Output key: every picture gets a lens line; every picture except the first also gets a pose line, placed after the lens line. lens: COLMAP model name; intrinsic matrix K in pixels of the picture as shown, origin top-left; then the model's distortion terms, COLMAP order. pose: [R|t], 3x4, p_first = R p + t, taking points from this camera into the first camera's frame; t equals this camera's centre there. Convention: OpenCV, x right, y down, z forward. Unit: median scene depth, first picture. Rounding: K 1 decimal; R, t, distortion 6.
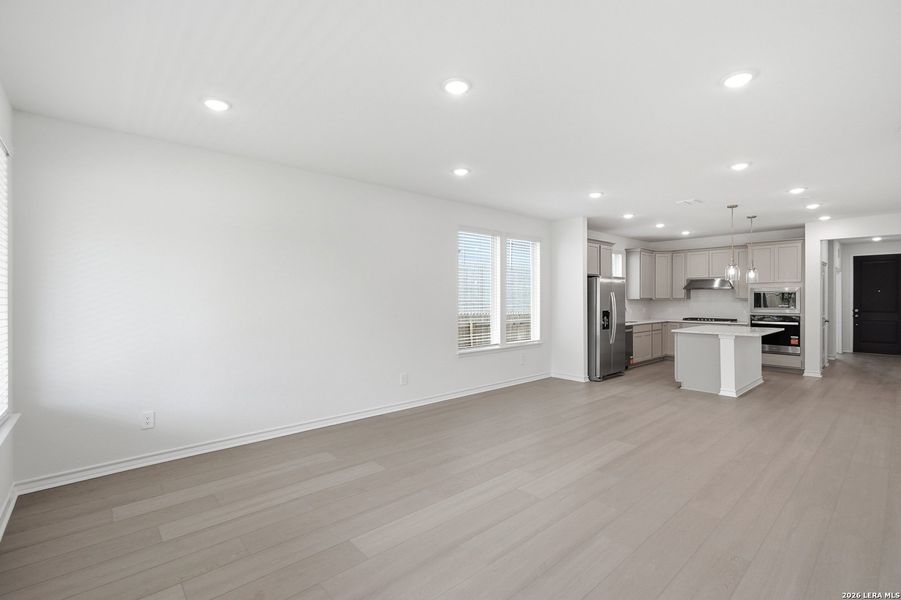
lens RADIAL K [[406.9, 0, 452.5], [0, 406.9, 297.8], [0, 0, 1]] dist [-0.007081, 0.002192]
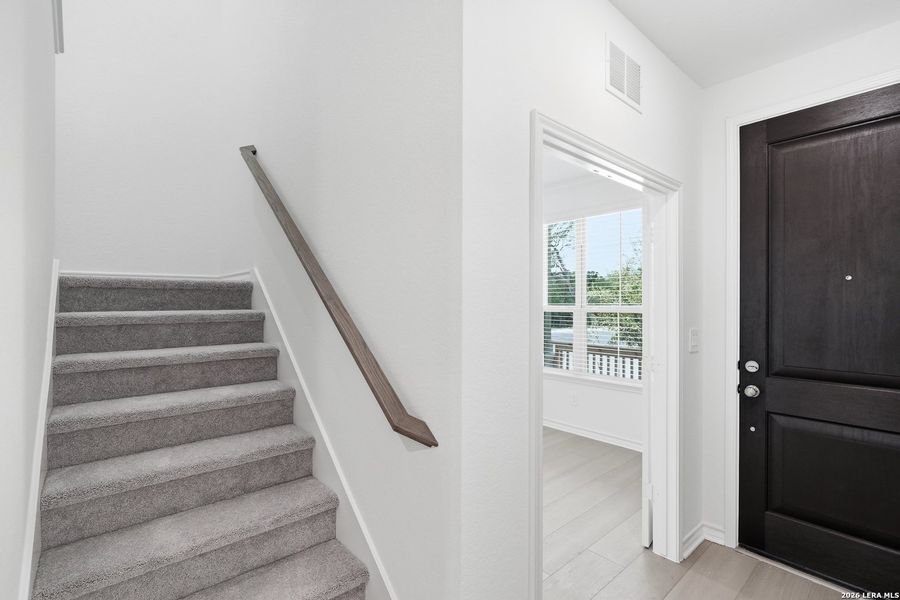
lens RADIAL K [[406.5, 0, 454.6], [0, 406.5, 304.2], [0, 0, 1]] dist [-0.007081, 0.002192]
pose [[0.999948, 0.002548, -0.009877, 1.256654], [-0.002561, 0.999996, -0.001323, -0.003807], [0.009874, 0.001349, 0.999950, 1.164184]]
